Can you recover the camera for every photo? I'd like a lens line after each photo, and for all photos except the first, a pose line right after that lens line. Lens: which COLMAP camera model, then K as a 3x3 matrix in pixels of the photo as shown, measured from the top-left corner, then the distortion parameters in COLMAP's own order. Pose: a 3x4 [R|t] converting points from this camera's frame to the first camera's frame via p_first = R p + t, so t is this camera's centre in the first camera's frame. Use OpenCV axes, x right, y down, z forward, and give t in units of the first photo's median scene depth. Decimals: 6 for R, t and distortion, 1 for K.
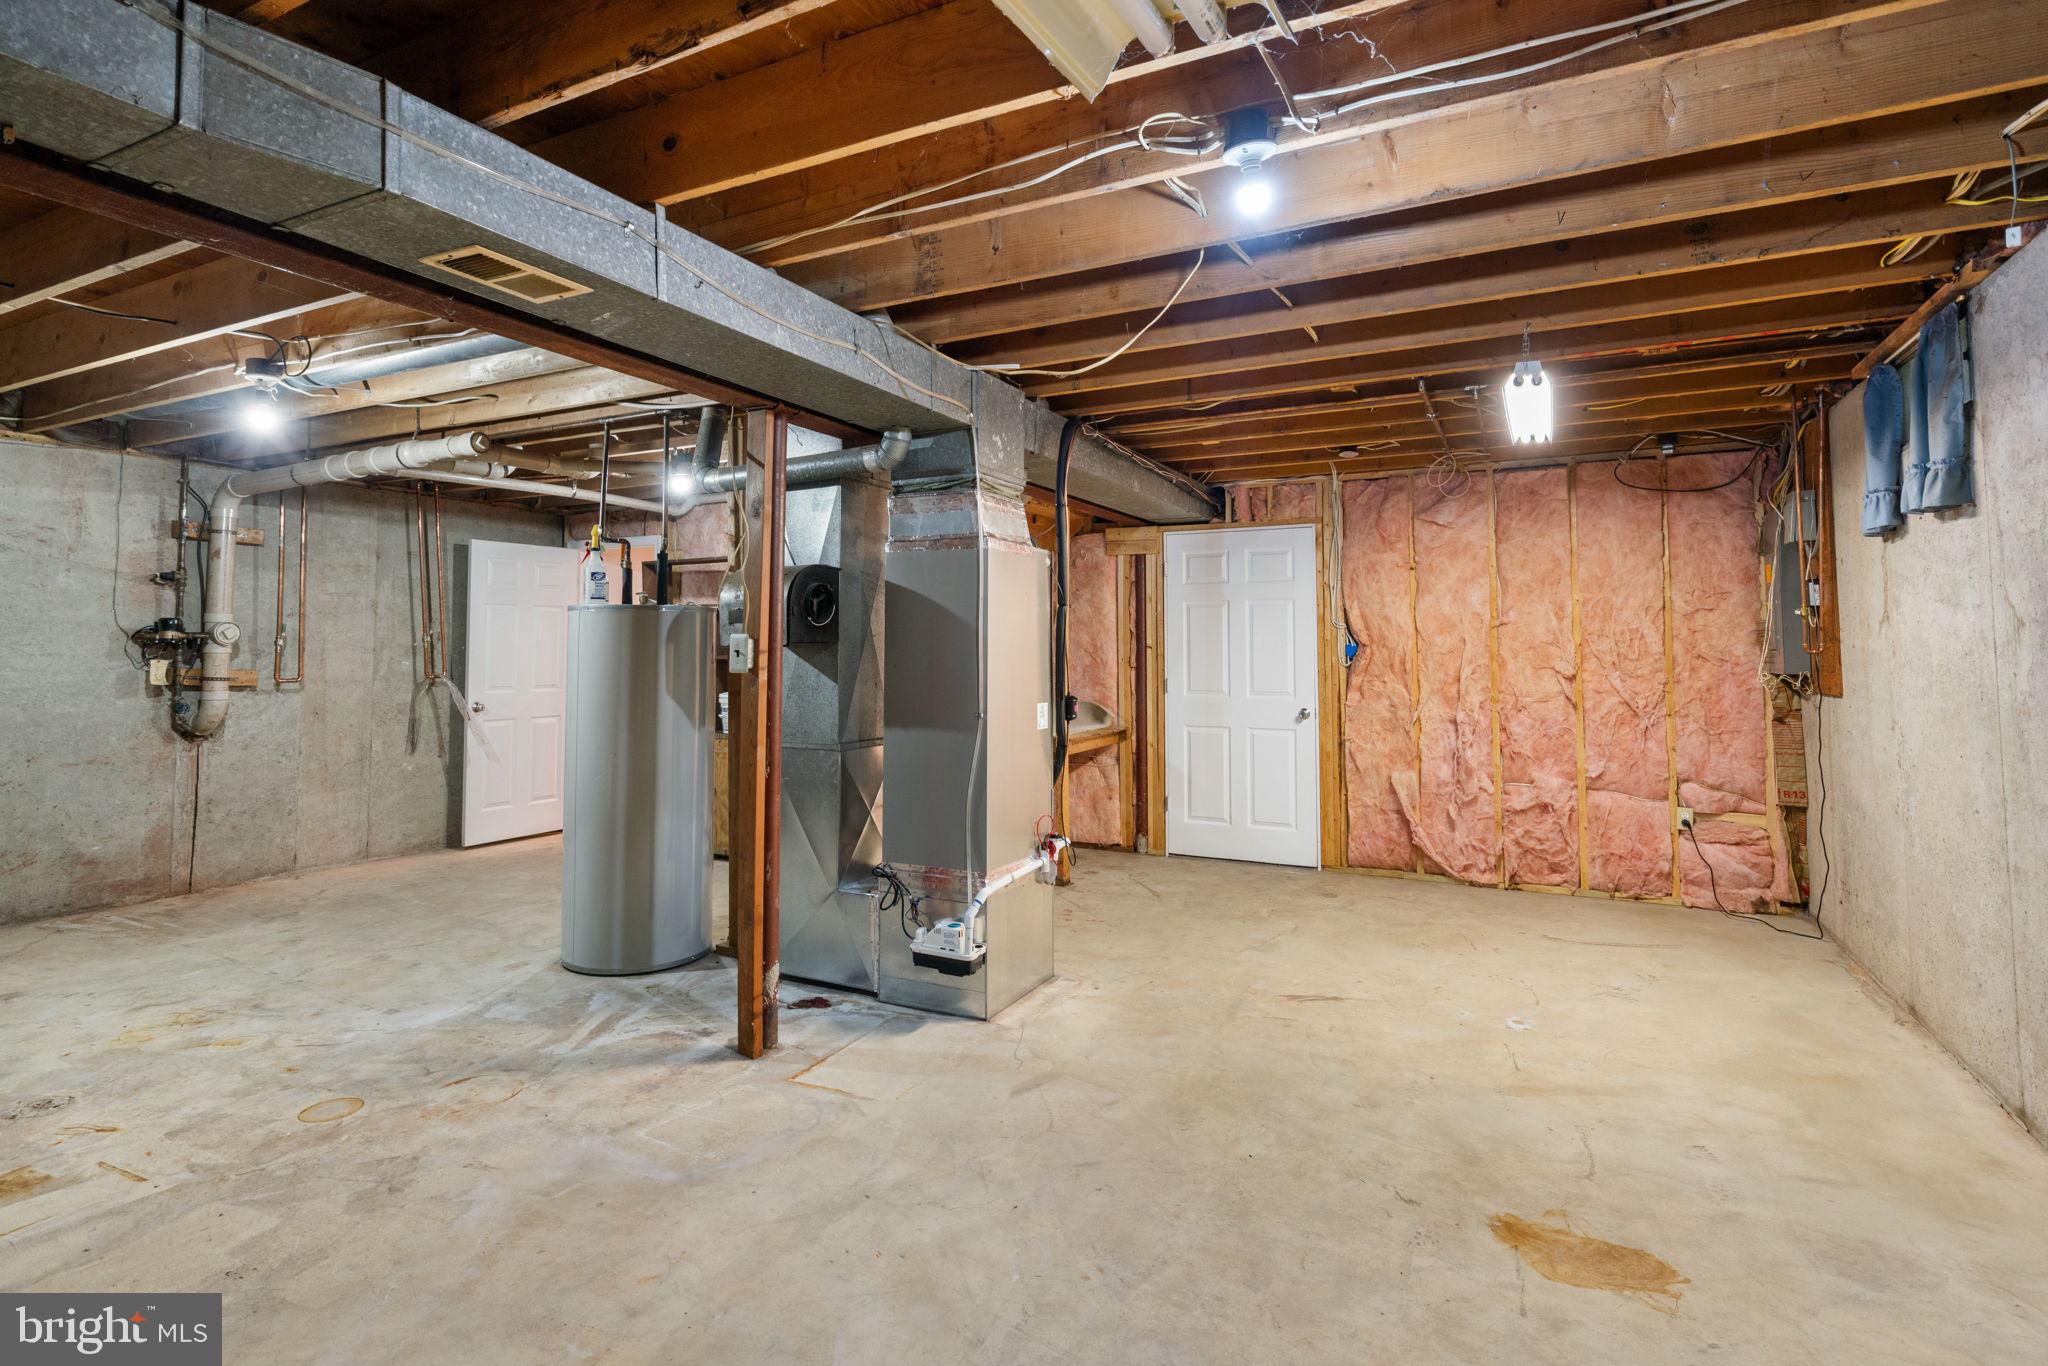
lens RADIAL K [[995.9, 0, 1033.7], [0, 995.9, 675.8], [0, 0, 1]] dist [0.001294, -0.000157]
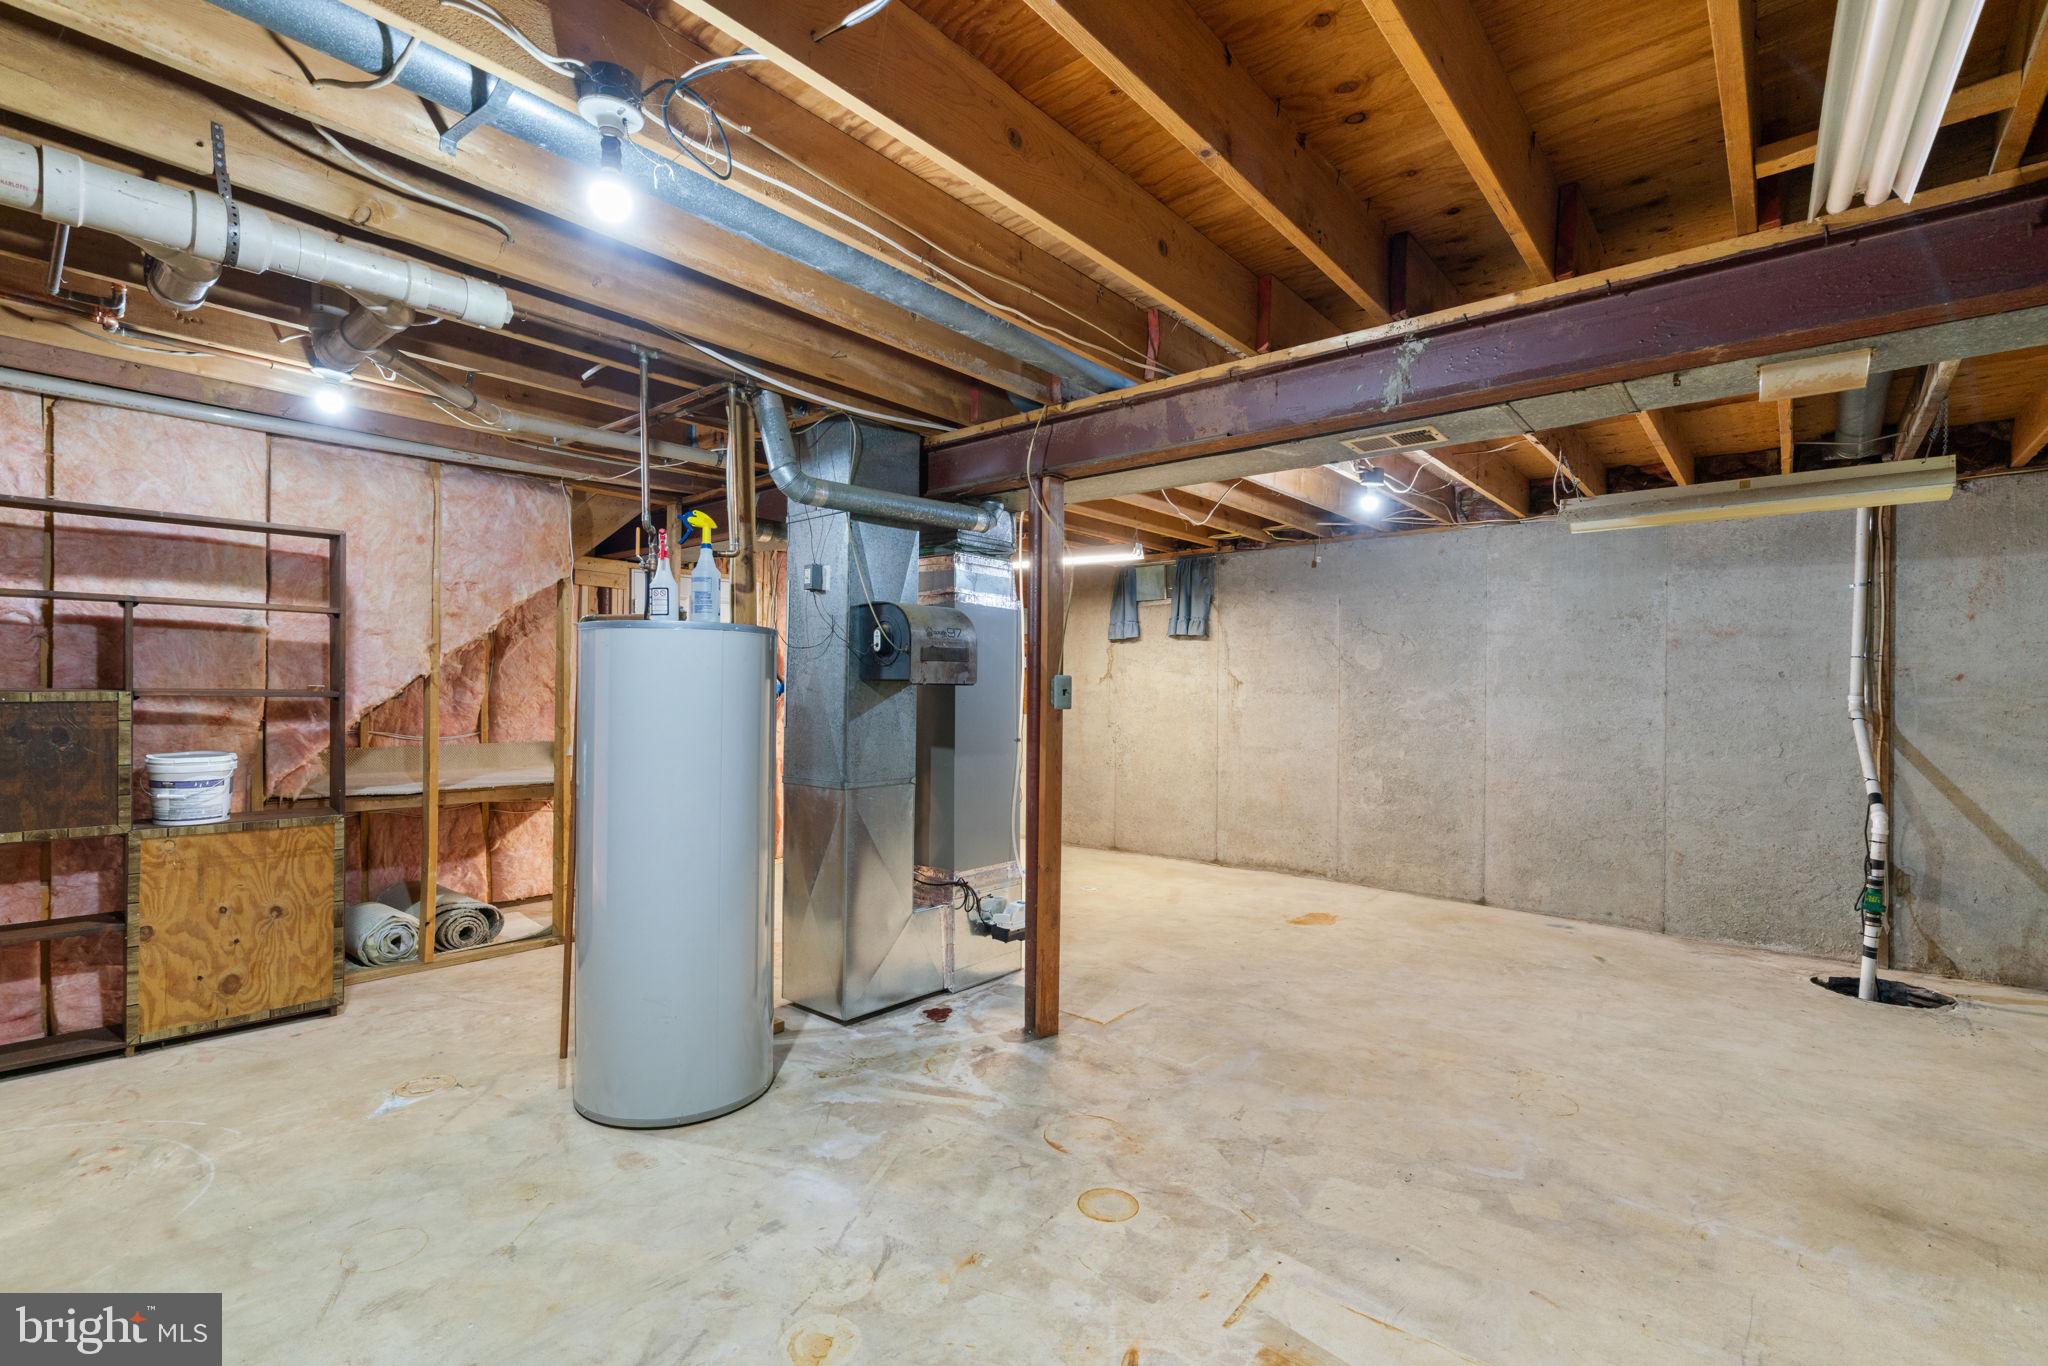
lens RADIAL K [[892.7, 0, 1028.6], [0, 892.7, 691.4], [0, 0, 1]] dist [-0.000816, 0.000001]
pose [[0.248788, 0.004308, 0.968548, -1.473075], [0.011426, 0.999907, -0.007382, -0.017631], [-0.968491, 0.012904, 0.248715, 0.851059]]
